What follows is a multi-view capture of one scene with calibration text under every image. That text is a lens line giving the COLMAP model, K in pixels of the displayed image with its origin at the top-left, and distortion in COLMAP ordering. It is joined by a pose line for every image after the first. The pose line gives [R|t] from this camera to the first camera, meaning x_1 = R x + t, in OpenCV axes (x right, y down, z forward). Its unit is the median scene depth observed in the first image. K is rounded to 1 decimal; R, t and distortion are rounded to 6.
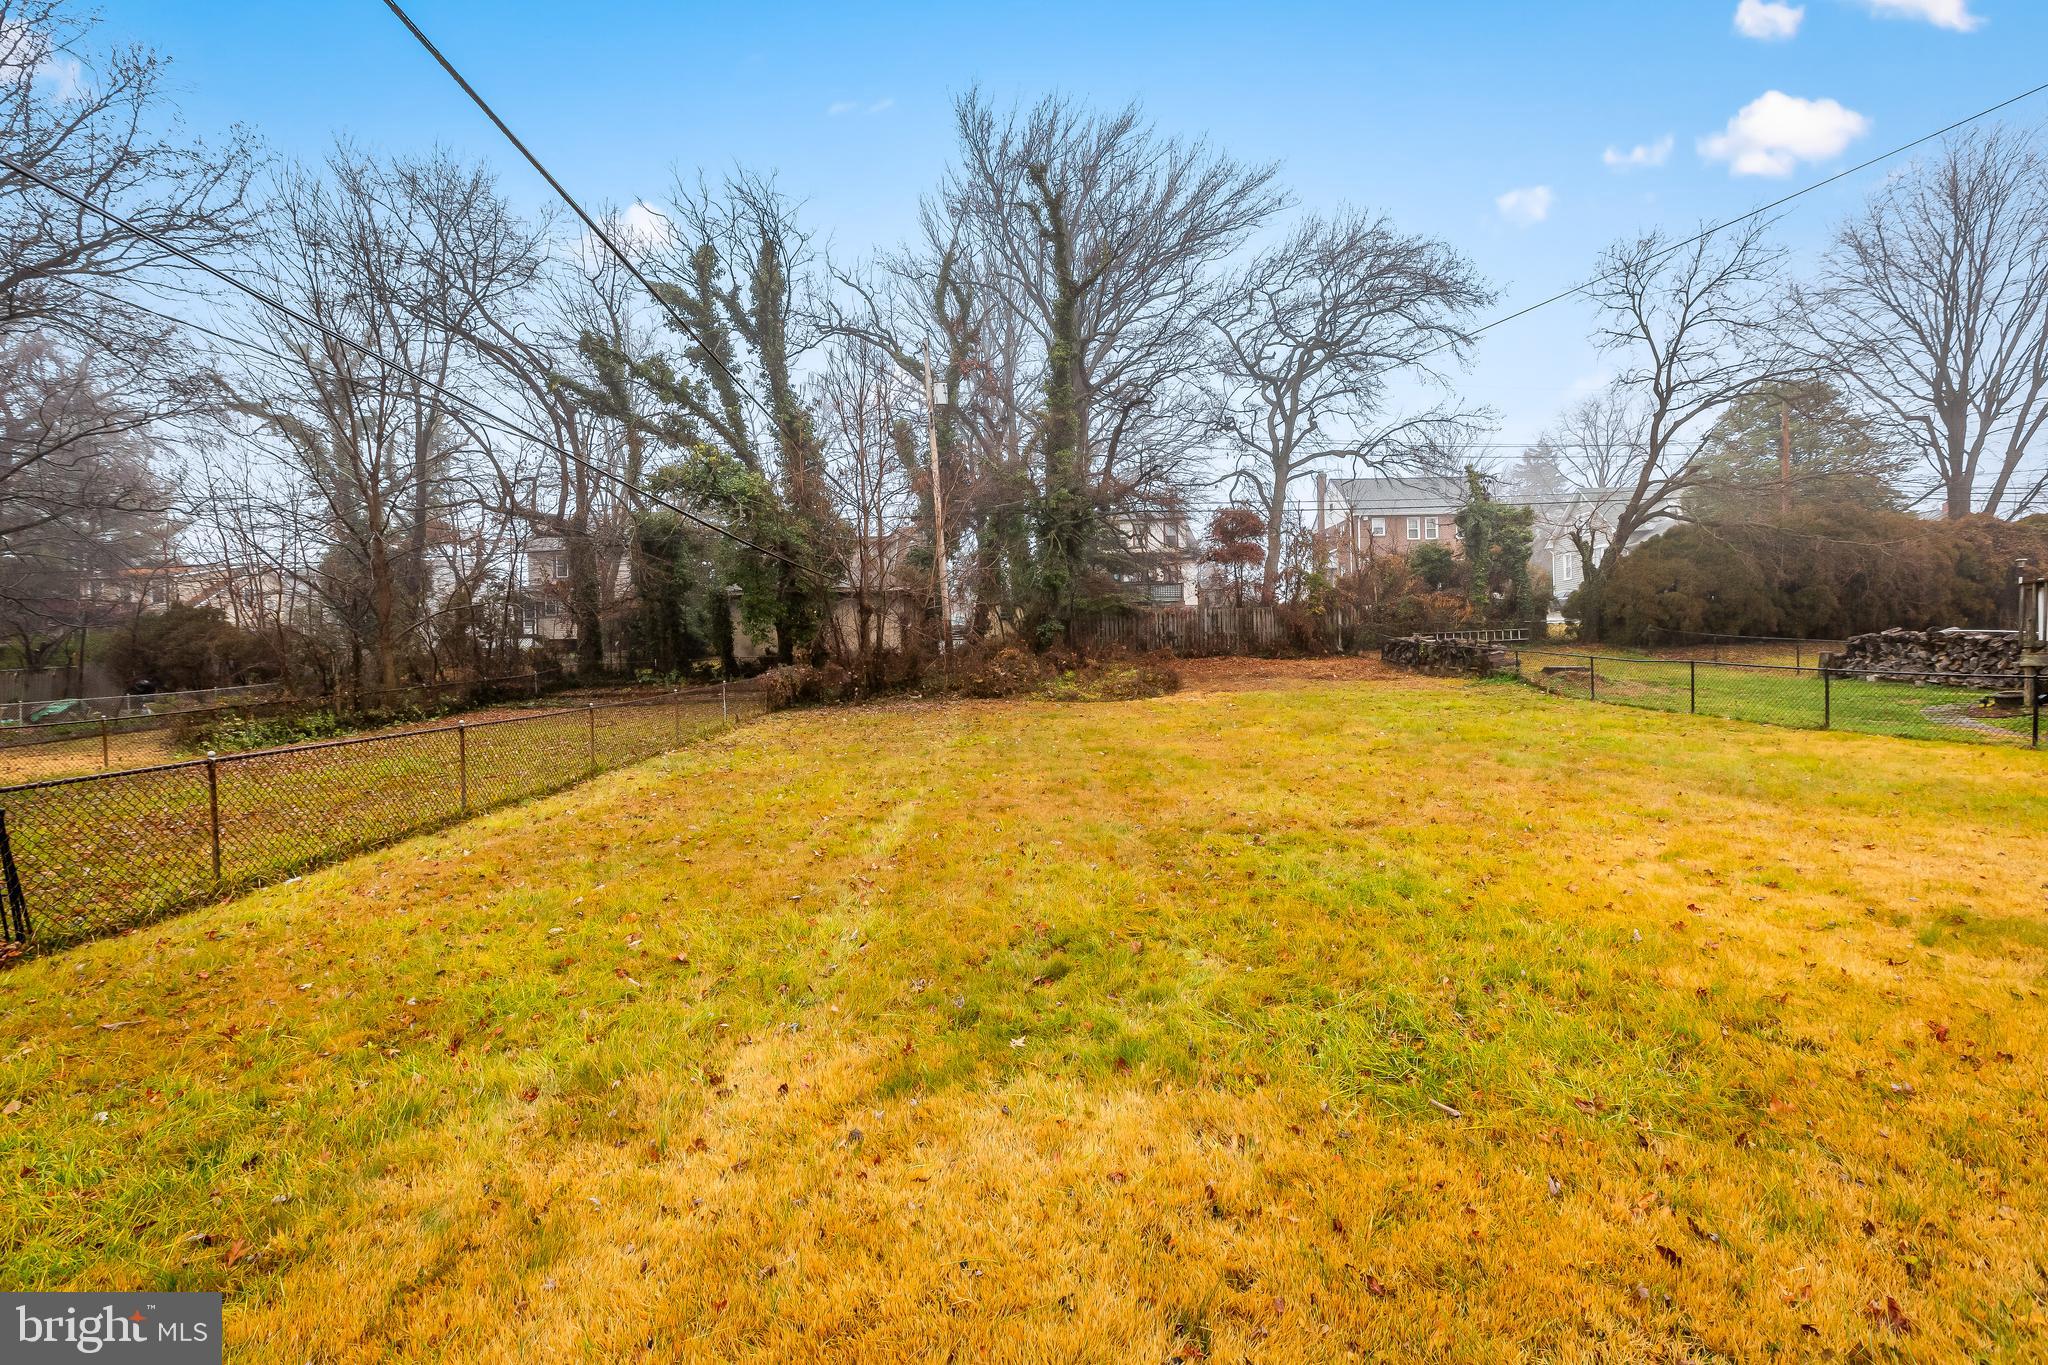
lens RADIAL K [[933.2, 0, 1017.4], [0, 933.2, 683.3], [0, 0, 1]] dist [0.003293, -0.001168]
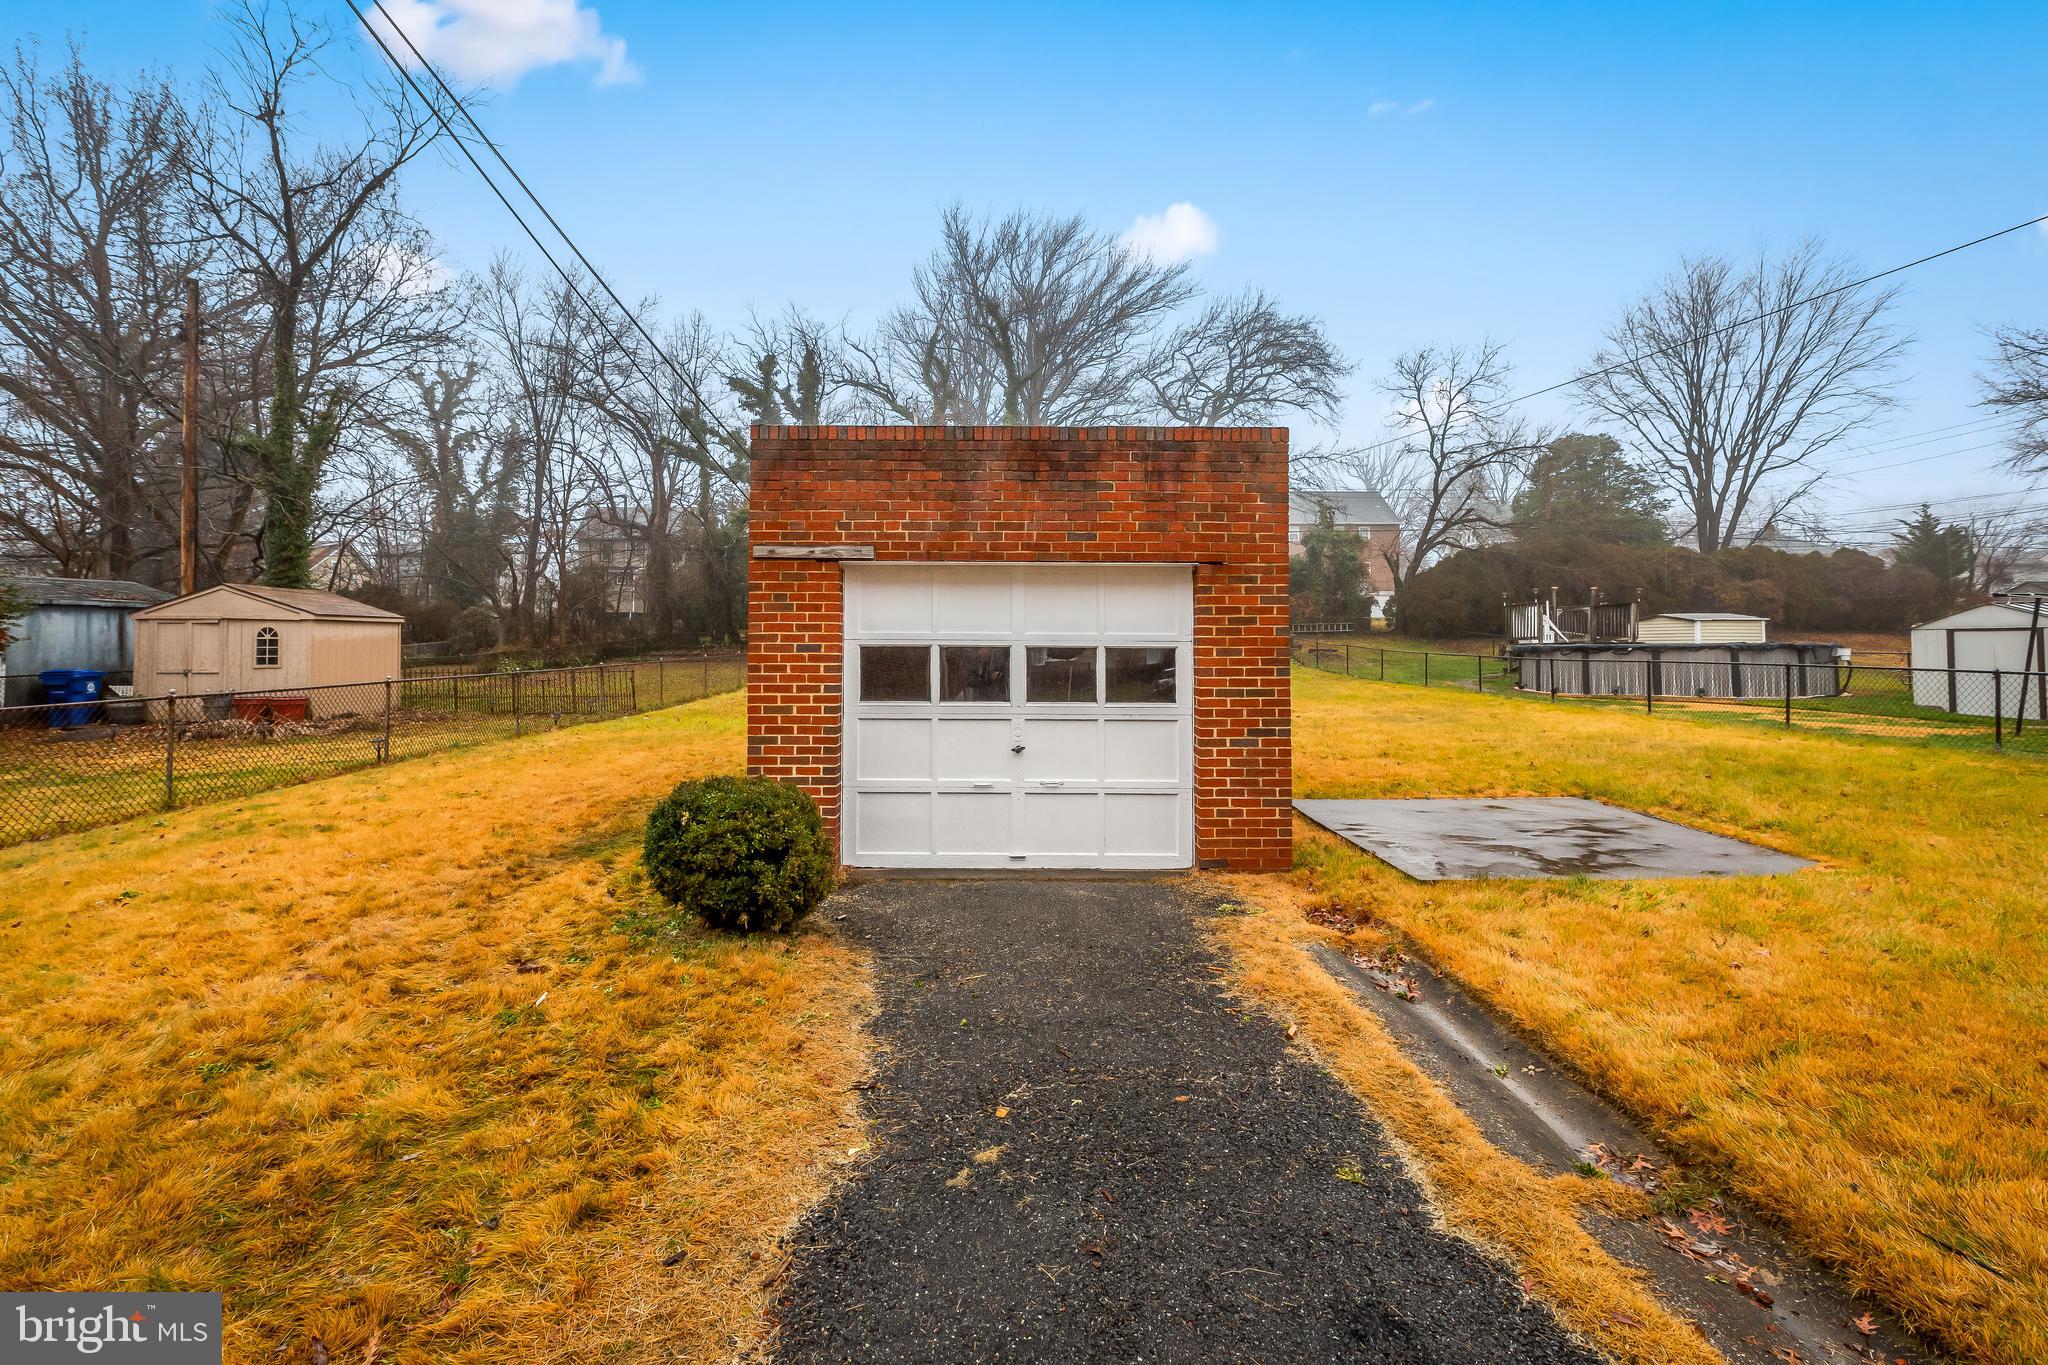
lens RADIAL K [[933.2, 0, 1030.8], [0, 933.2, 662.3], [0, 0, 1]] dist [0.003293, -0.001168]
pose [[0.999332, 0.022048, 0.029143, 0.033855], [-0.021979, 0.999755, -0.002710, 0.011876], [-0.029196, 0.002067, 0.999572, -0.318685]]
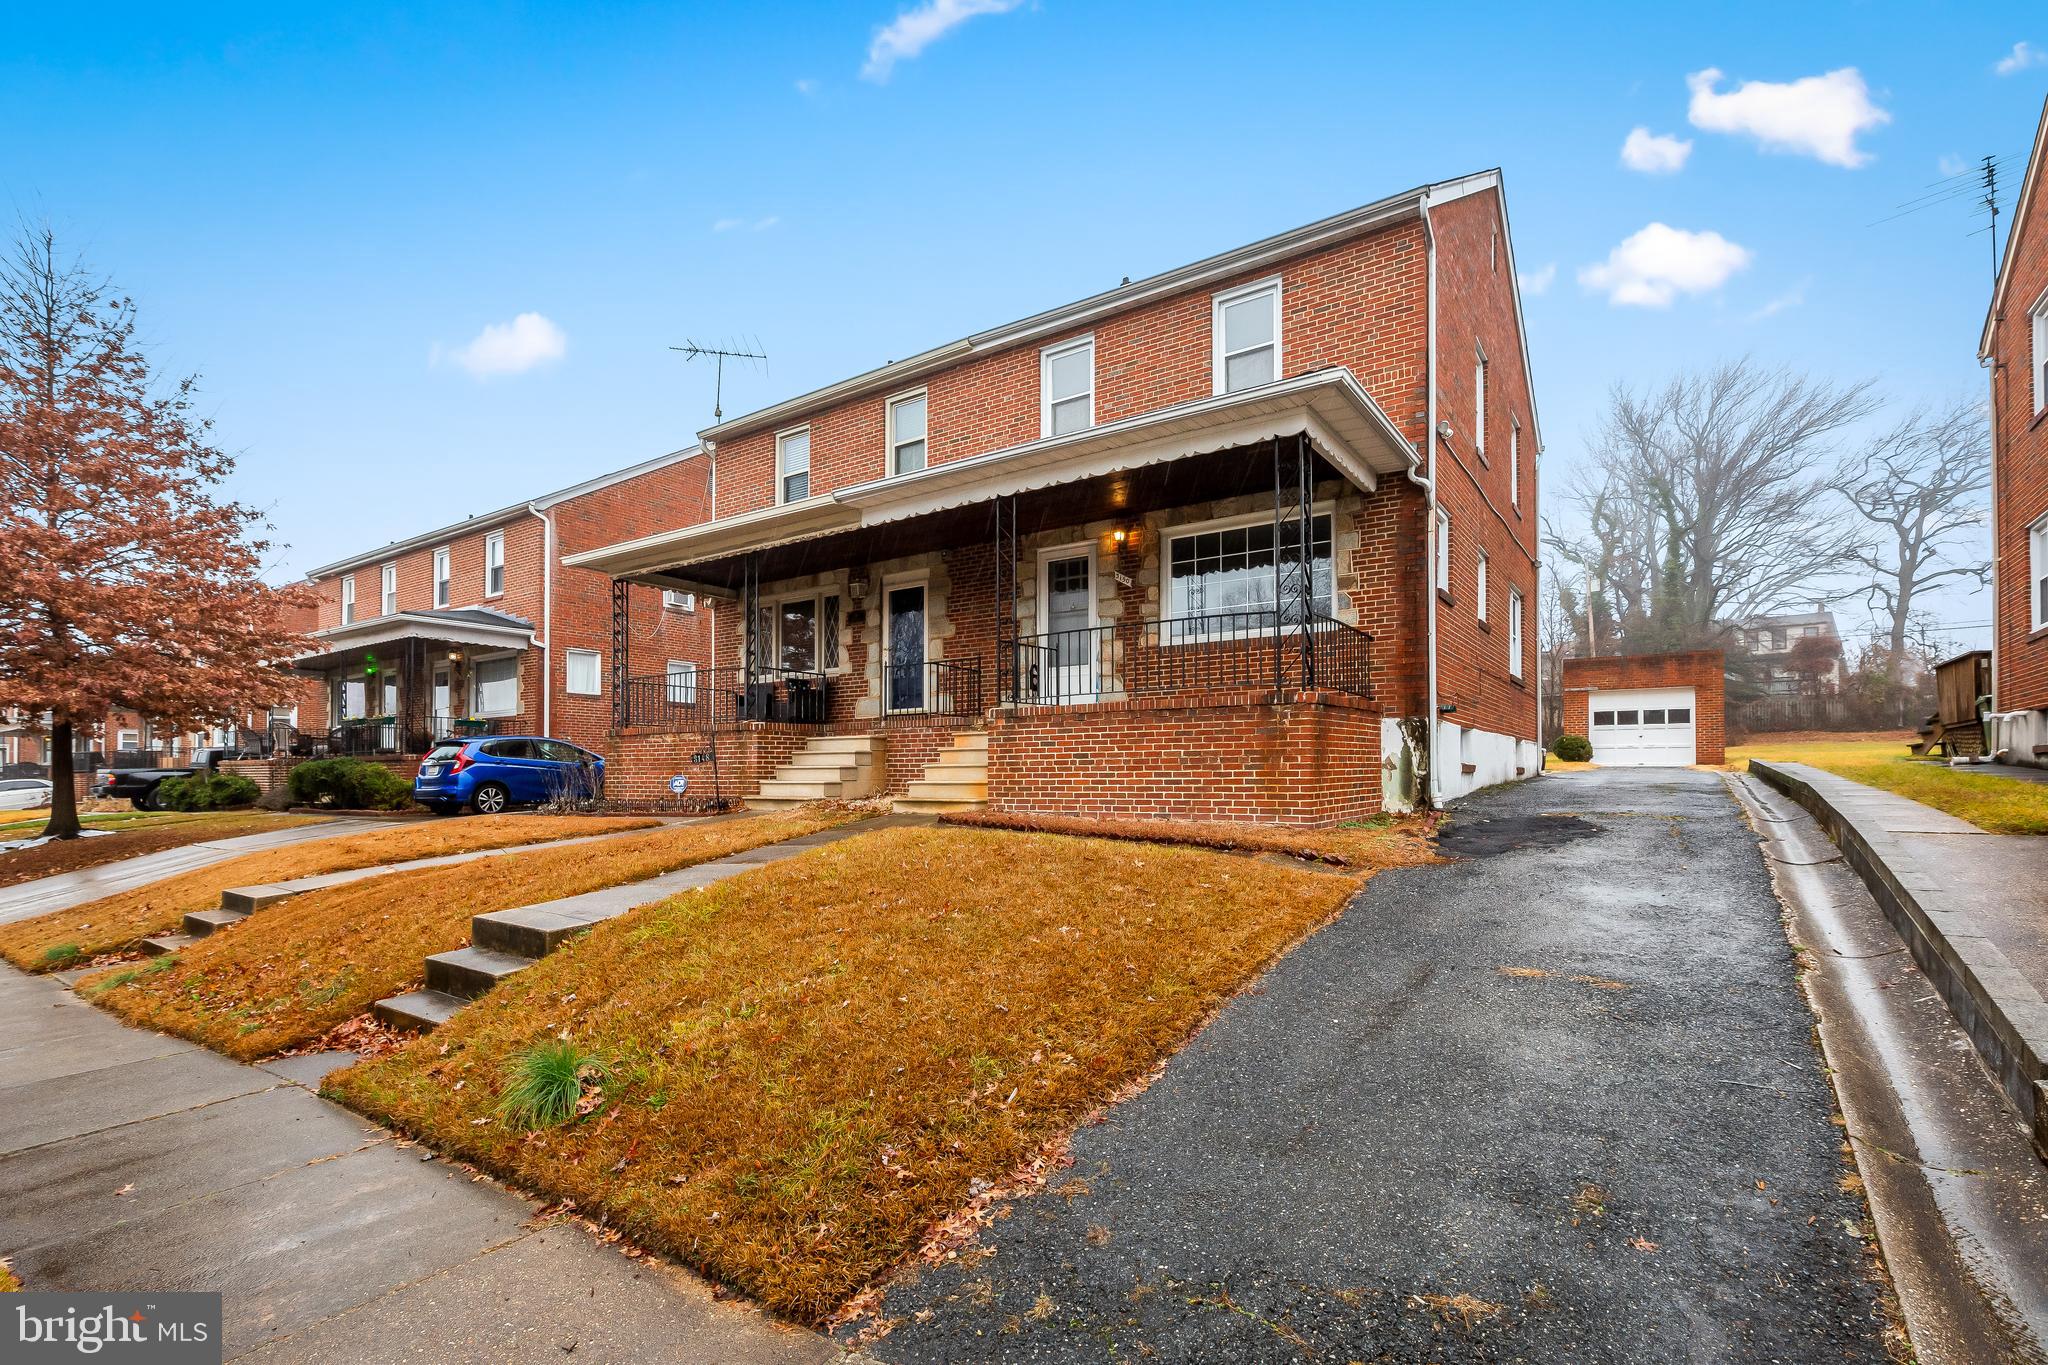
lens RADIAL K [[933.2, 0, 1052.2], [0, 933.2, 752.0], [0, 0, 1]] dist [0.003293, -0.001168]
pose [[0.822289, 0.004386, -0.569054, 0.066421], [-0.019652, 0.999593, -0.020692, 0.055014], [0.568731, 0.028198, 0.822040, -0.863534]]
